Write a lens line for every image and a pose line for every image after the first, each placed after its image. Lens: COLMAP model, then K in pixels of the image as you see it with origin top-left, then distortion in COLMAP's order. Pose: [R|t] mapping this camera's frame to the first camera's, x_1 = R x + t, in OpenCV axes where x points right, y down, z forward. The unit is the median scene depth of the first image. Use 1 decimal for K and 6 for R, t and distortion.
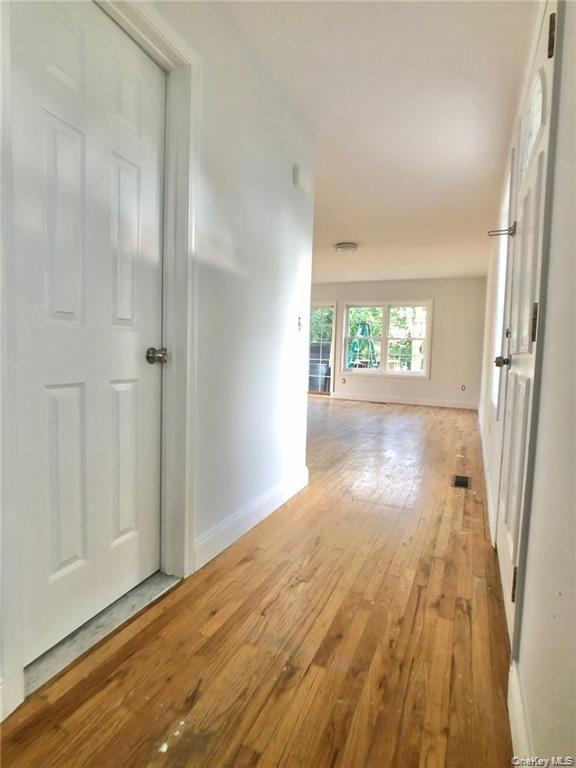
lens RADIAL K [[402.1, 0, 288.0], [0, 402.1, 384.0], [0, 0, 1]] dist [-0.001799, -0.001071]
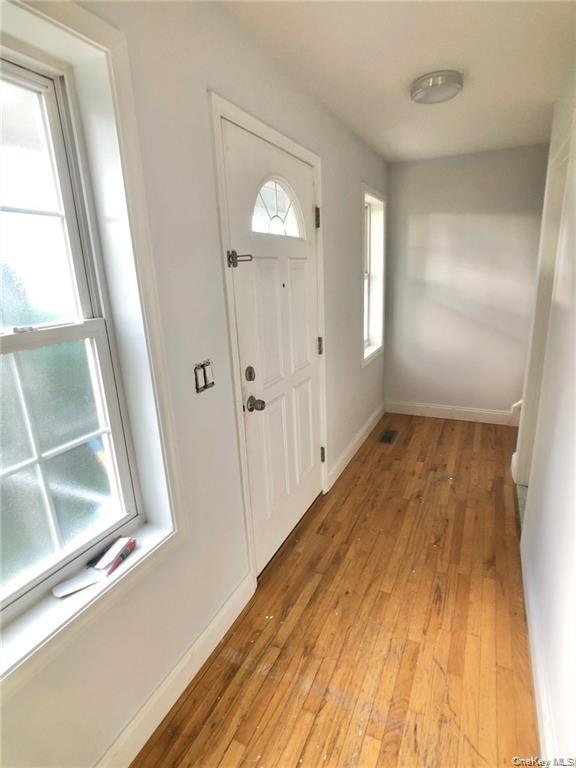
lens RADIAL K [[402.1, 0, 288.0], [0, 402.1, 384.0], [0, 0, 1]] dist [-0.001799, -0.001071]
pose [[-0.999677, 0.002715, 0.025269, 0.457509], [0.011229, 0.939146, 0.343334, -0.448672], [-0.022799, 0.343506, -0.938874, 1.962380]]
